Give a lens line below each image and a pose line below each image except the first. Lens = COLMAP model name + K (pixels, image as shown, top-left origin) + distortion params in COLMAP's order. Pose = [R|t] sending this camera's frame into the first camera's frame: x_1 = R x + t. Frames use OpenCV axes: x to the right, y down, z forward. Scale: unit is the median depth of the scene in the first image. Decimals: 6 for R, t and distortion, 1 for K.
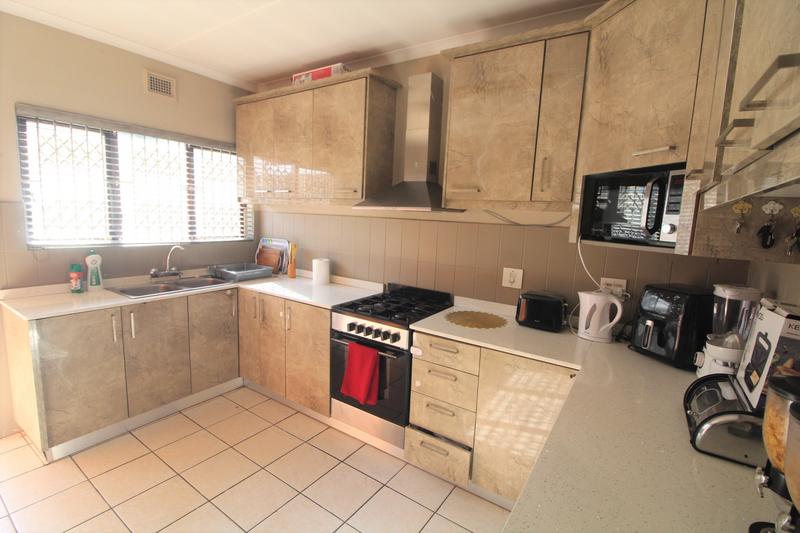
lens RADIAL K [[373.0, 0, 403.3], [0, 373.0, 265.8], [0, 0, 1]] dist [0.003864, -0.014567]
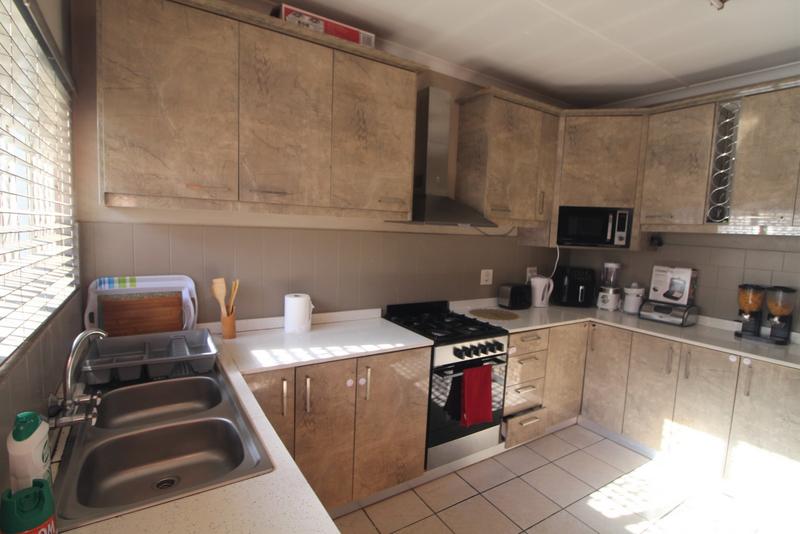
lens RADIAL K [[373.0, 0, 403.3], [0, 373.0, 266.3], [0, 0, 1]] dist [0.003864, -0.014567]
pose [[0.421623, -0.116643, 0.899238, -0.935820], [0.099635, 0.991647, 0.081915, -0.131993], [-0.901281, 0.055059, 0.429722, 0.672783]]
